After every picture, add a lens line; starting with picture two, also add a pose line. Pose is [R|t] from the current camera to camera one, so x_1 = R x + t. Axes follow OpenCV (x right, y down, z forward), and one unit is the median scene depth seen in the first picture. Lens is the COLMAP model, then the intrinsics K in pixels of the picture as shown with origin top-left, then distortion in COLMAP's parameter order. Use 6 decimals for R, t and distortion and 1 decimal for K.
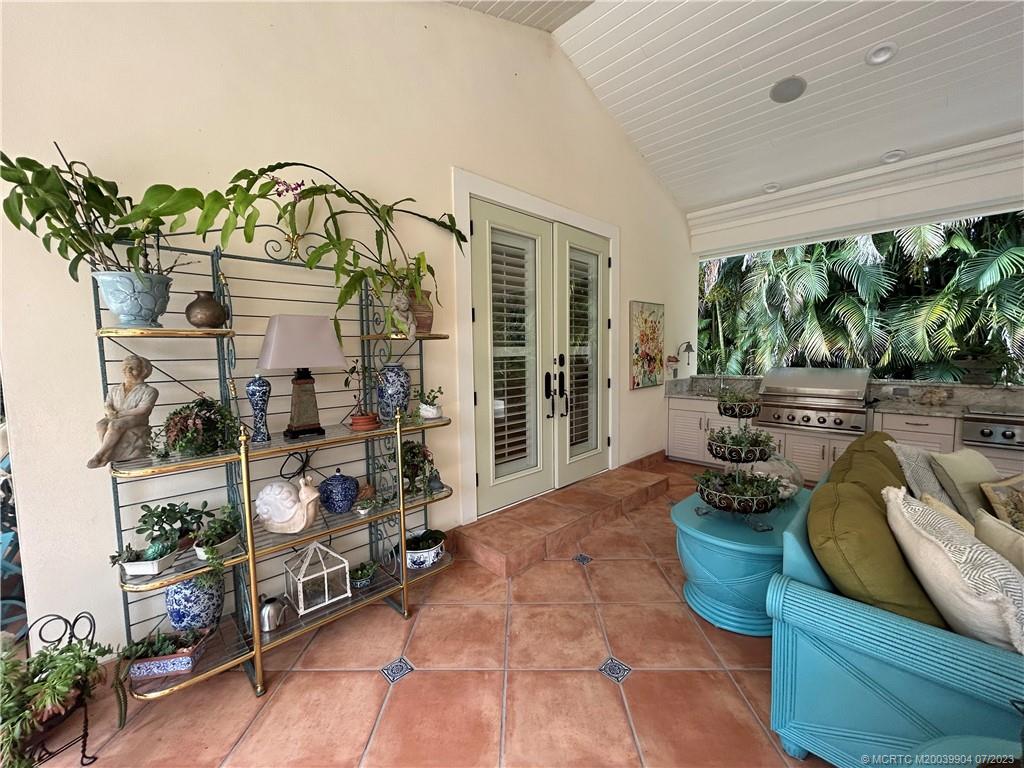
lens RADIAL K [[410.7, 0, 513.2], [0, 410.7, 381.0], [0, 0, 1]] dist [-0.001775, -0.000689]
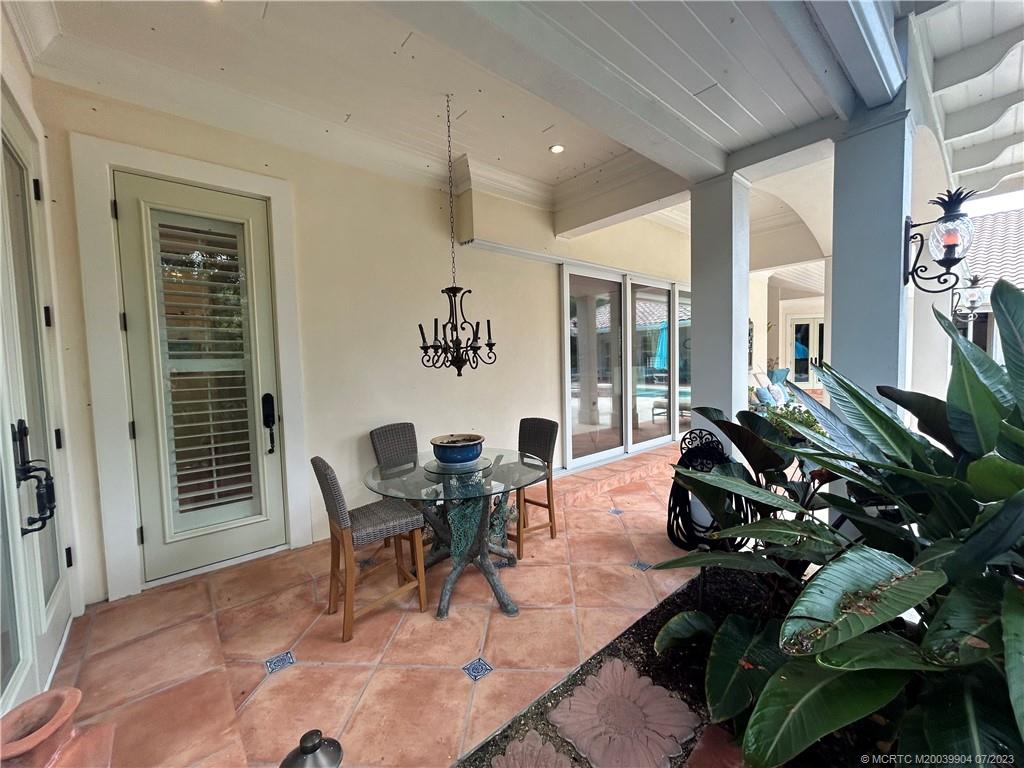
lens RADIAL K [[410.7, 0, 511.6], [0, 410.7, 382.5], [0, 0, 1]] dist [-0.001775, -0.000689]
pose [[0.997454, 0.002491, -0.071272, 0.676486], [-0.003673, 0.999858, -0.016456, -0.029844], [0.071221, 0.016676, 0.997321, 0.285323]]
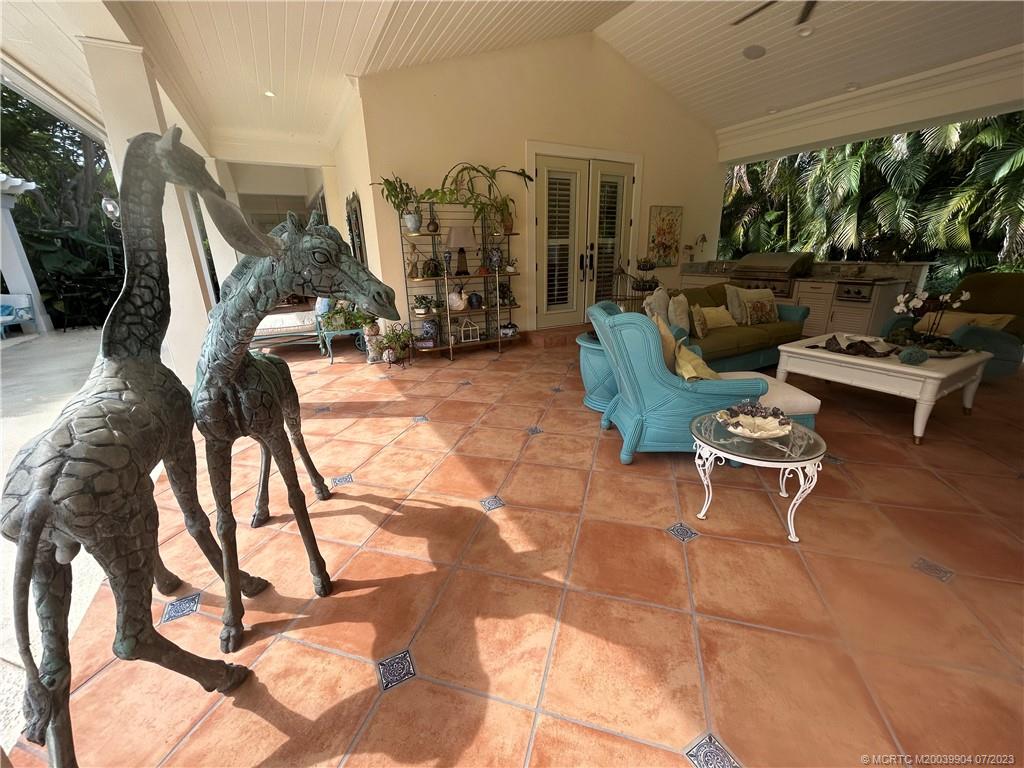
lens RADIAL K [[410.7, 0, 510.9], [0, 410.7, 384.2], [0, 0, 1]] dist [-0.001775, -0.000689]
pose [[0.962700, 0.078041, -0.259073, 0.336911], [-0.012128, 0.968985, 0.246821, 0.102402], [0.270300, -0.234473, 0.933788, -0.984847]]
